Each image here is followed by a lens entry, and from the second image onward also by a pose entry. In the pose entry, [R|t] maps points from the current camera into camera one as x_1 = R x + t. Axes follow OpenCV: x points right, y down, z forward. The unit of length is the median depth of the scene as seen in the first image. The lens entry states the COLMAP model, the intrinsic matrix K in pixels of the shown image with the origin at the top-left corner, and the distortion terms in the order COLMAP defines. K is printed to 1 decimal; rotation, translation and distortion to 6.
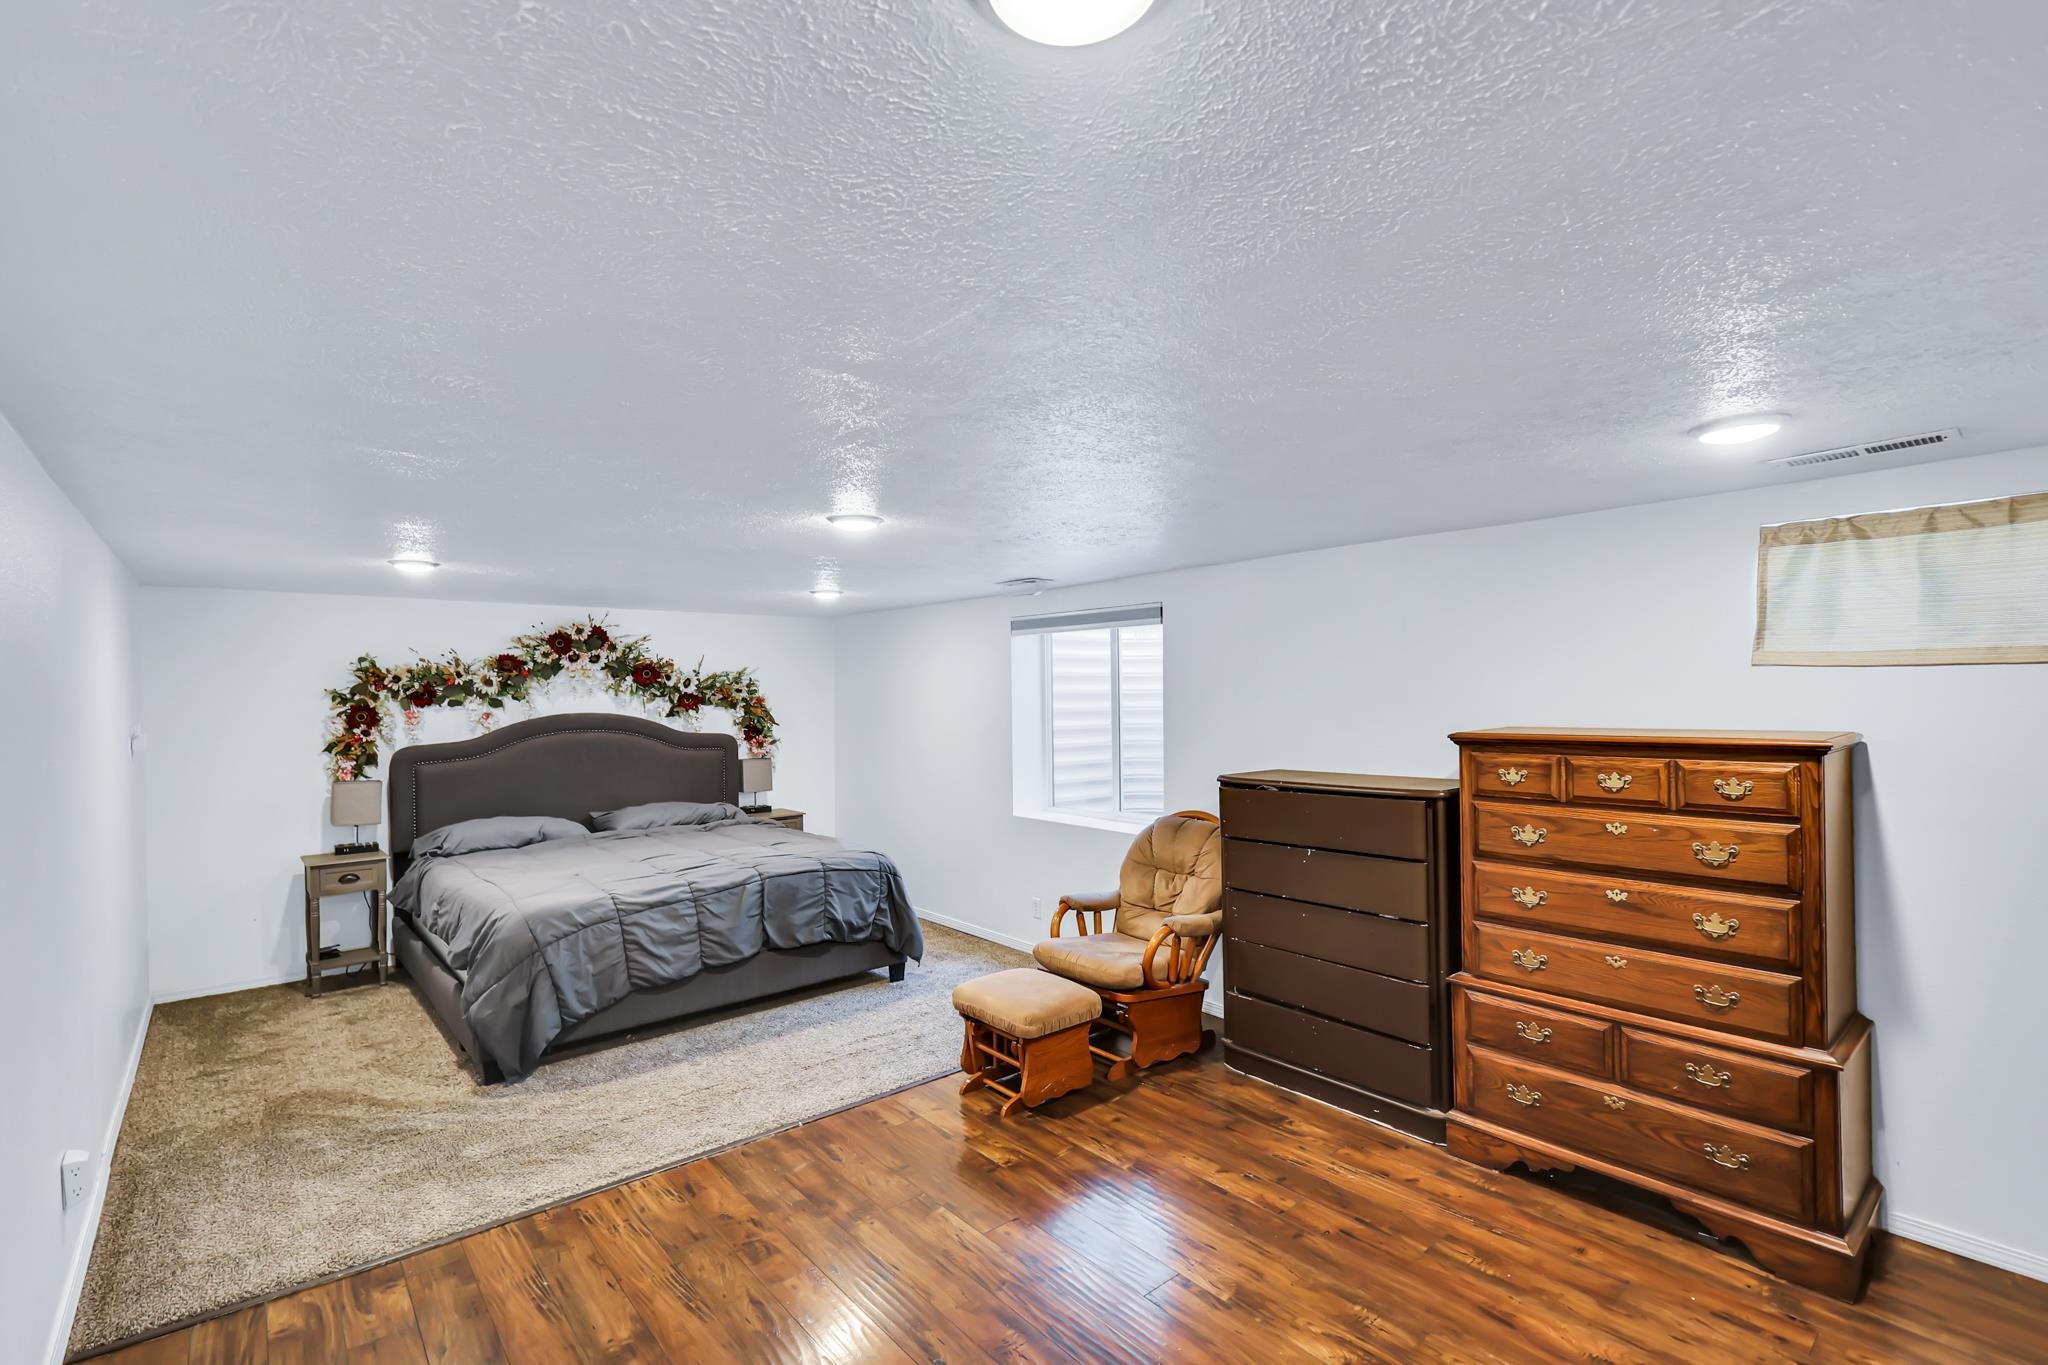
lens RADIAL K [[904.0, 0, 1021.5], [0, 904.0, 682.9], [0, 0, 1]] dist [-0.001478, -0.003110]
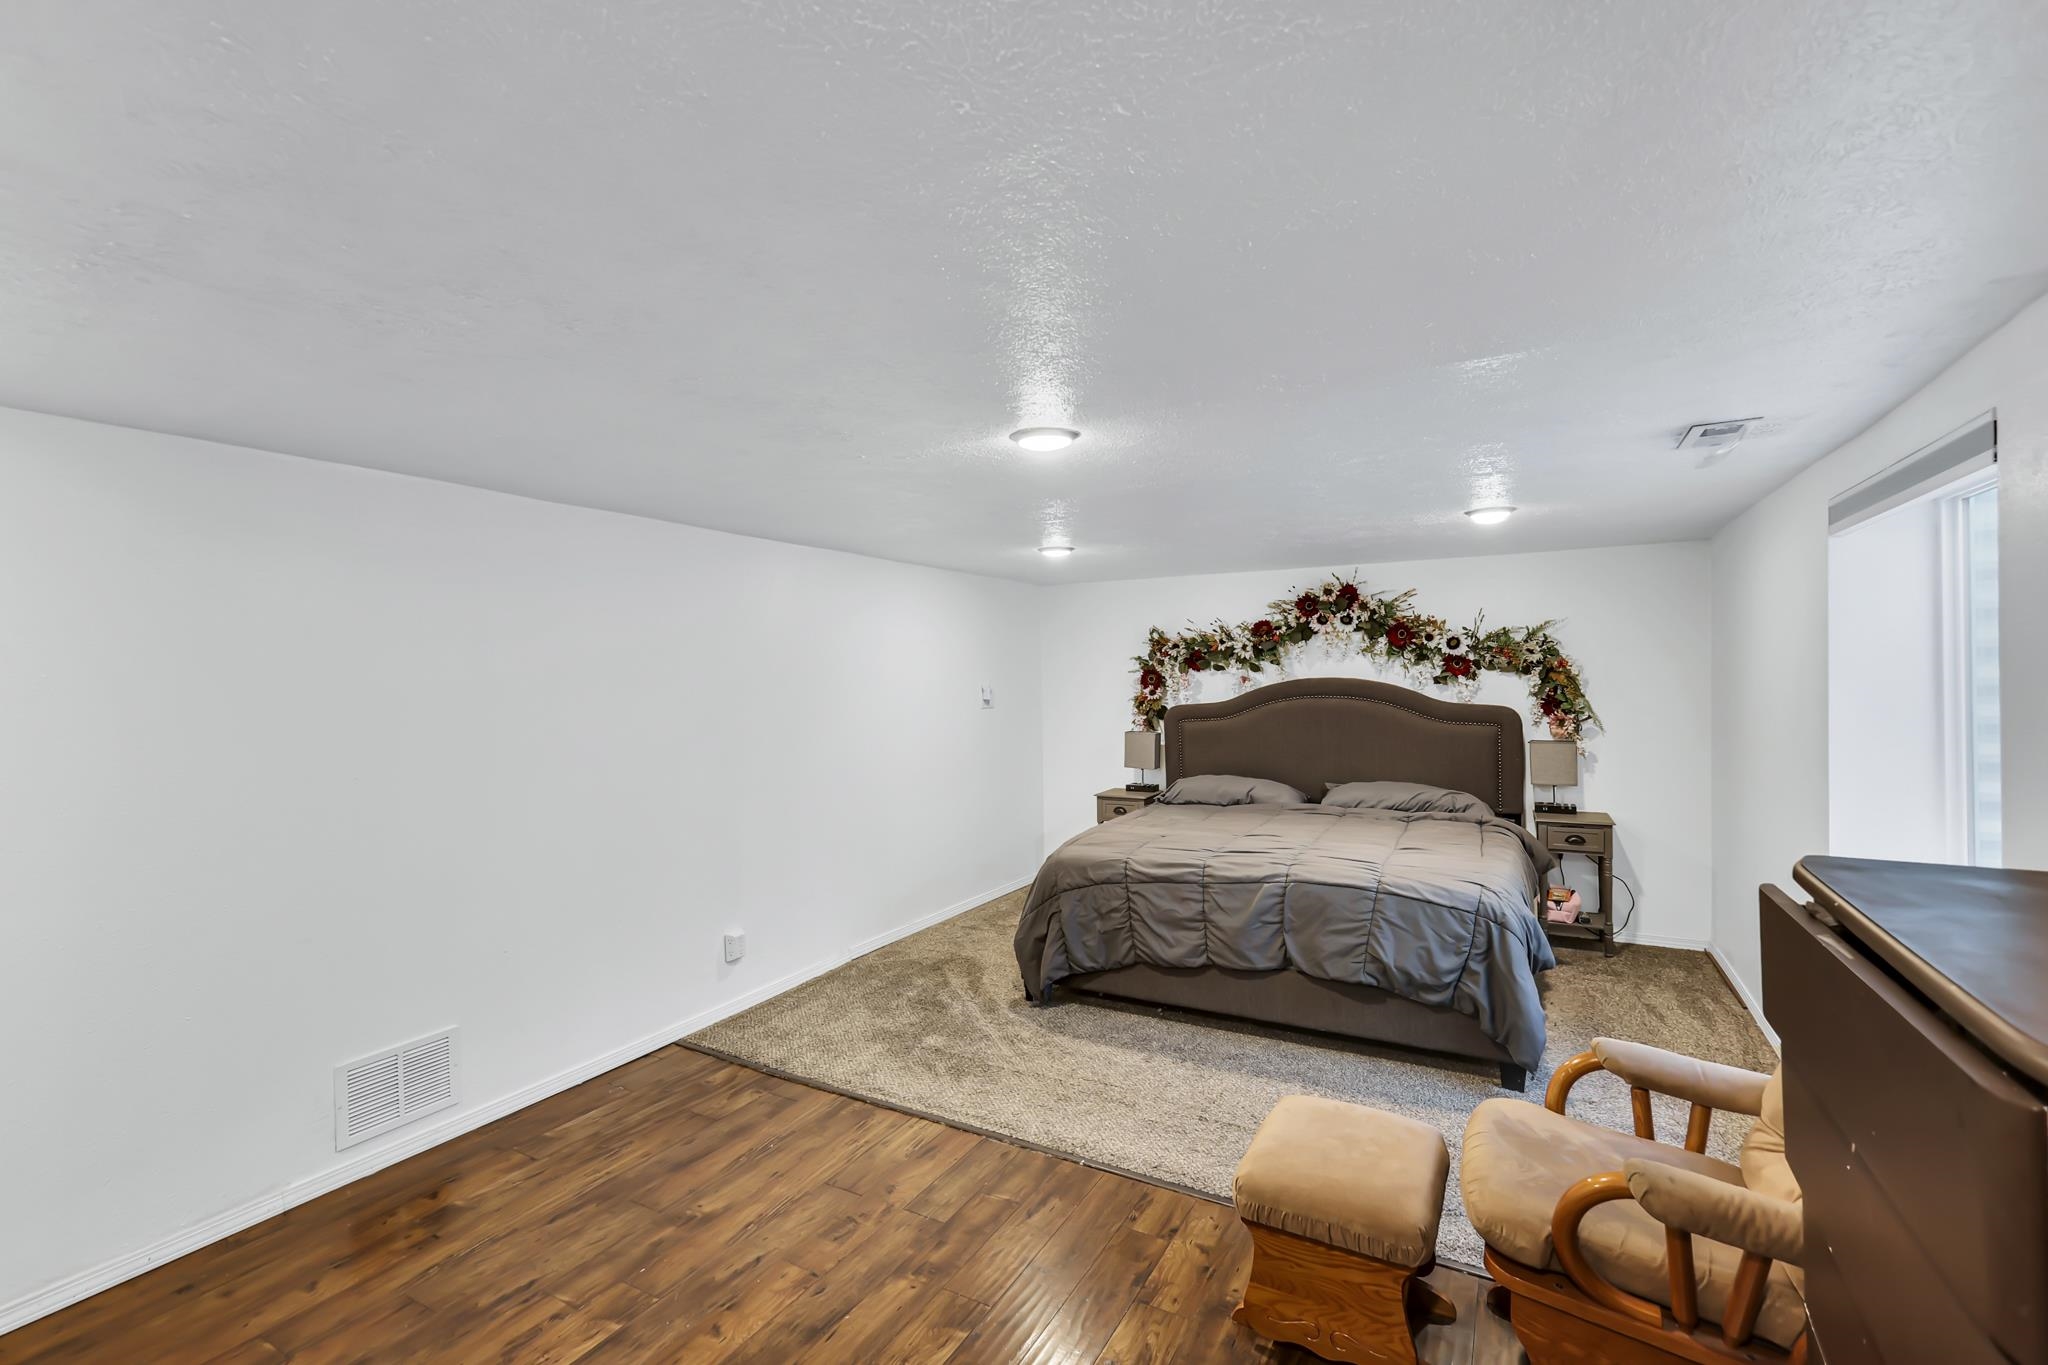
lens RADIAL K [[904.0, 0, 1027.6], [0, 904.0, 682.5], [0, 0, 1]] dist [-0.001478, -0.003110]
pose [[0.348220, 0.011912, -0.937337, 0.367180], [0.019474, 0.999612, 0.019939, 0.016704], [0.937211, -0.025197, 0.347852, 0.473595]]
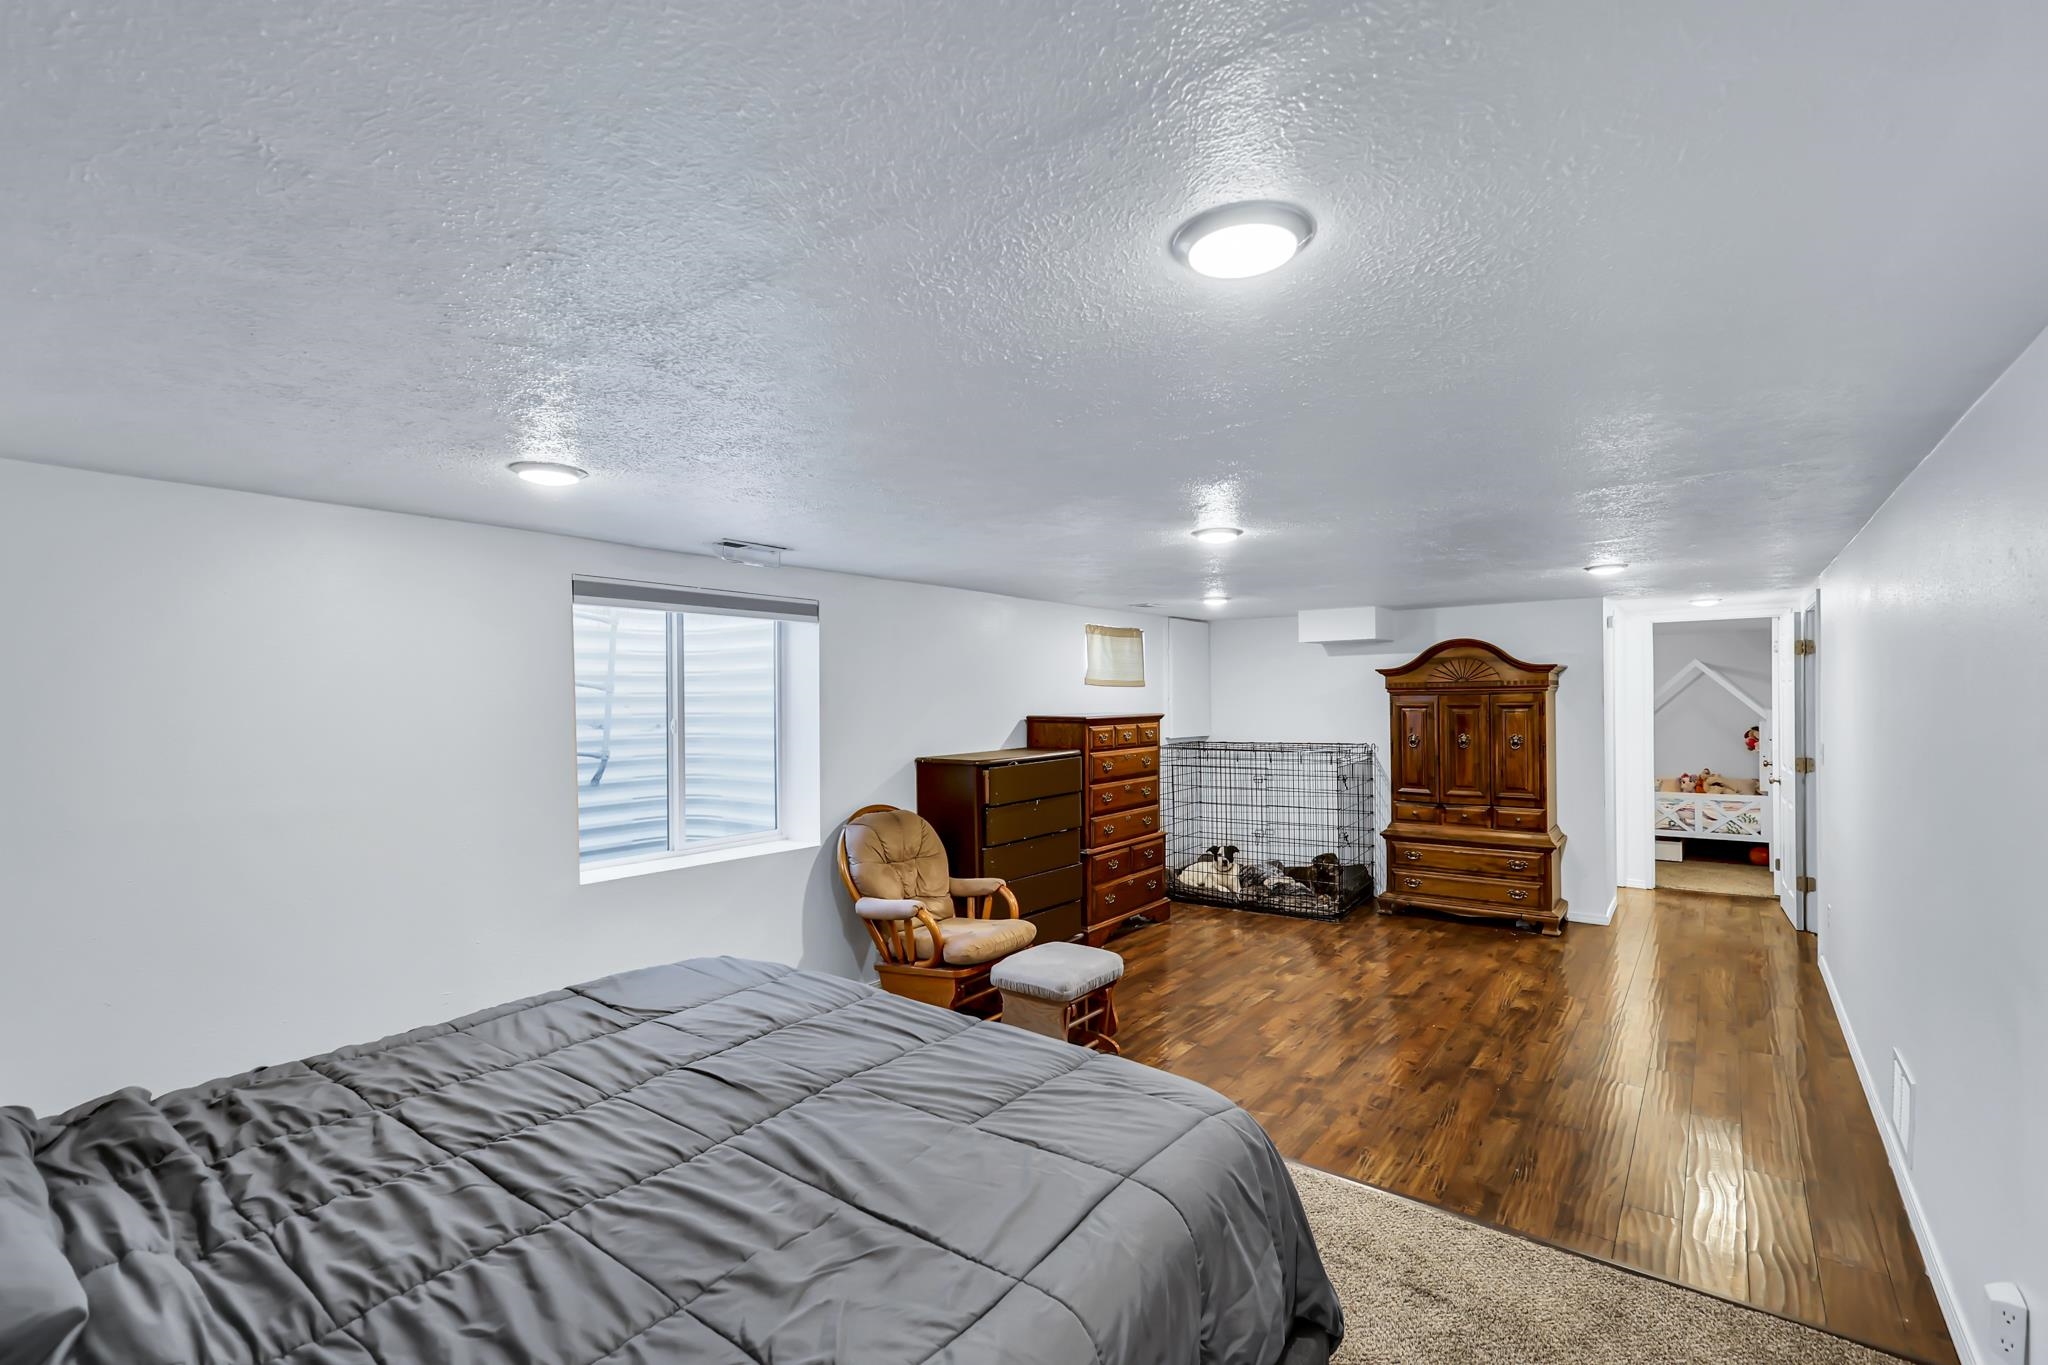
lens RADIAL K [[904.0, 0, 1007.4], [0, 904.0, 691.6], [0, 0, 1]] dist [-0.001478, -0.003110]
pose [[-0.189907, 0.019334, 0.981612, -0.820927], [0.001777, 0.999811, -0.019349, 0.027376], [-0.981801, -0.001930, -0.189905, 0.978886]]
